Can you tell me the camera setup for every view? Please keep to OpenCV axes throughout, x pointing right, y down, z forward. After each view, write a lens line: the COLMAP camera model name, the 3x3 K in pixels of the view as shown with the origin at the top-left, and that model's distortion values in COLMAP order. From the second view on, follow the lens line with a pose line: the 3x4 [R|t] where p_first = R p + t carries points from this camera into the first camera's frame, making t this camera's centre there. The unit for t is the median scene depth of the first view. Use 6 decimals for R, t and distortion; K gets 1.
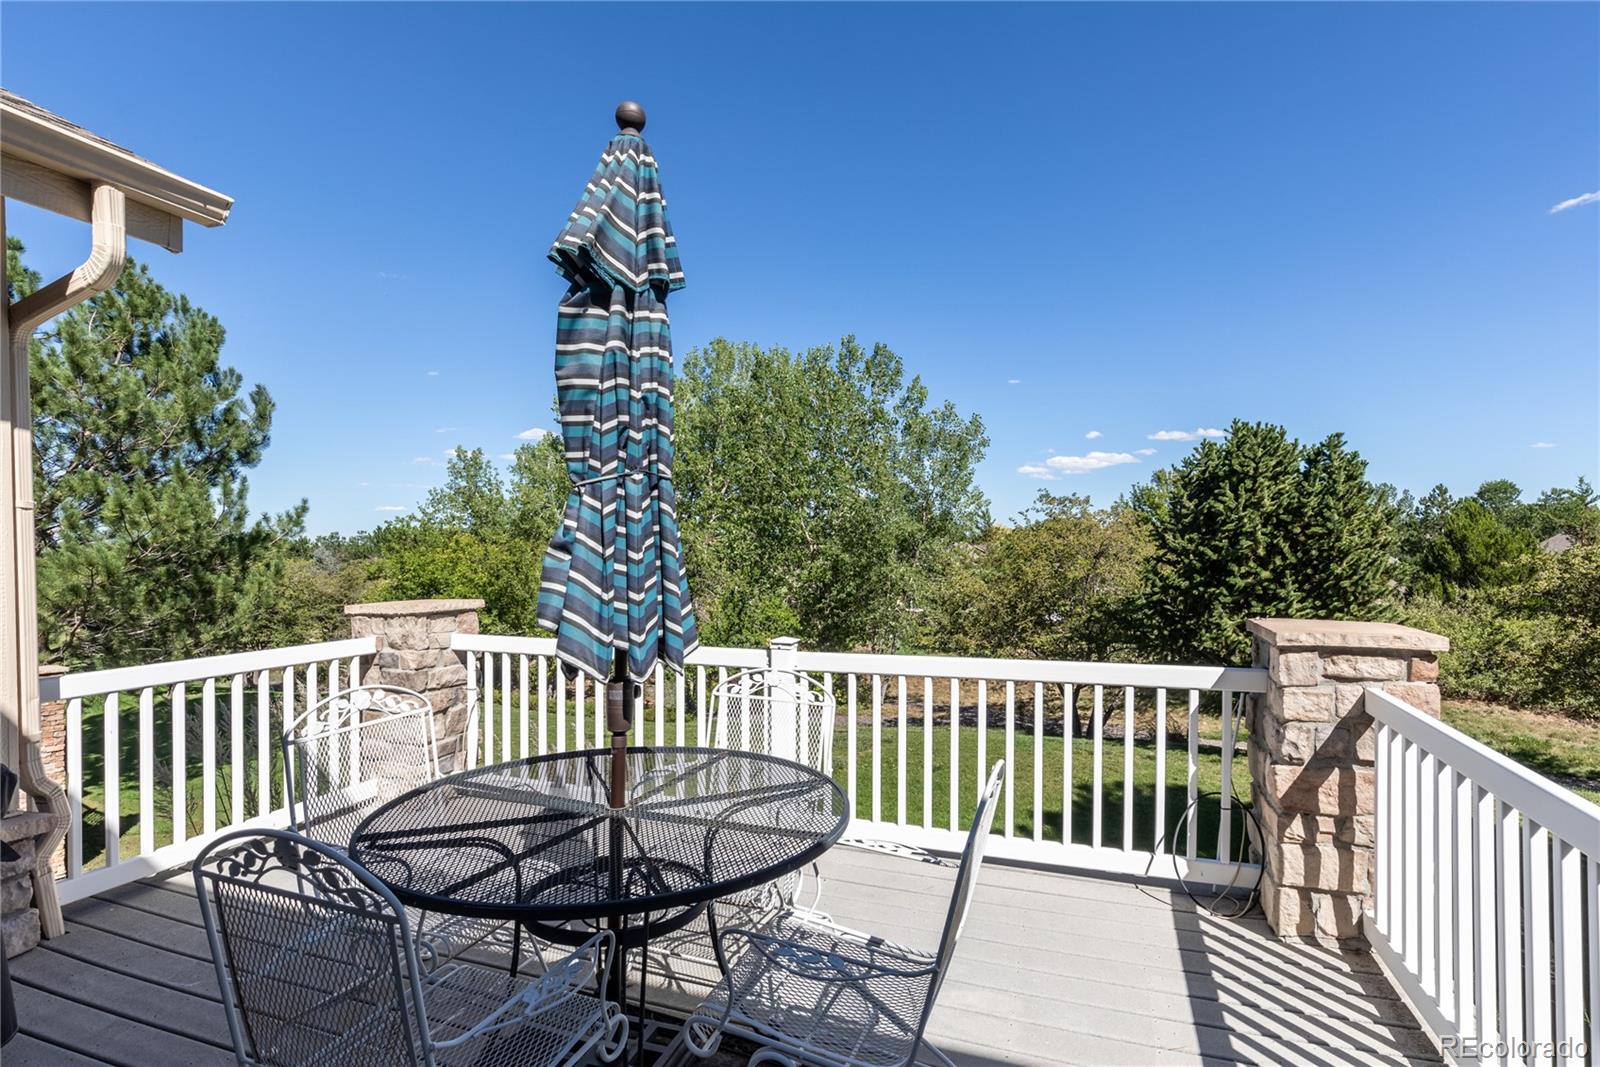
lens RADIAL K [[774.0, 0, 807.4], [0, 774.0, 545.3], [0, 0, 1]] dist [0.004303, 0.000260]
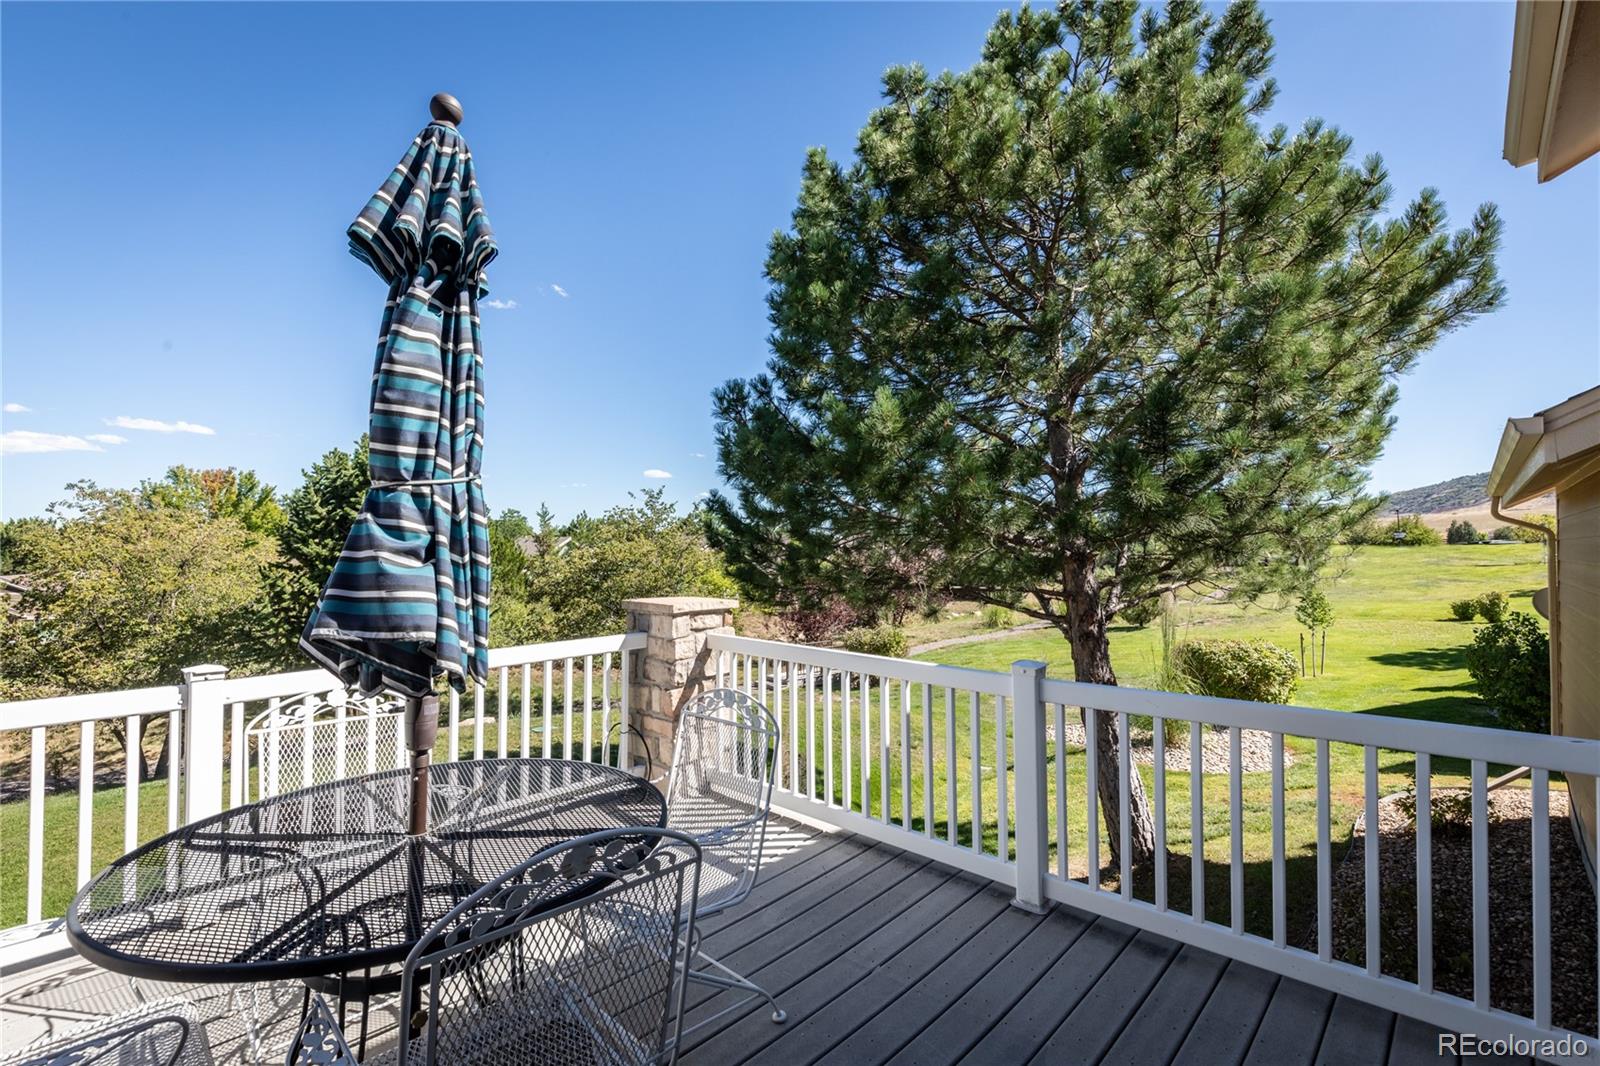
lens RADIAL K [[722.1, 0, 802.8], [0, 722.1, 527.1], [0, 0, 1]] dist [0.001272, 0.000292]
pose [[0.397077, 0.027779, 0.917365, -0.638907], [0.001916, 0.999515, -0.031096, 0.000397], [-0.917783, 0.014106, 0.396831, 0.175508]]
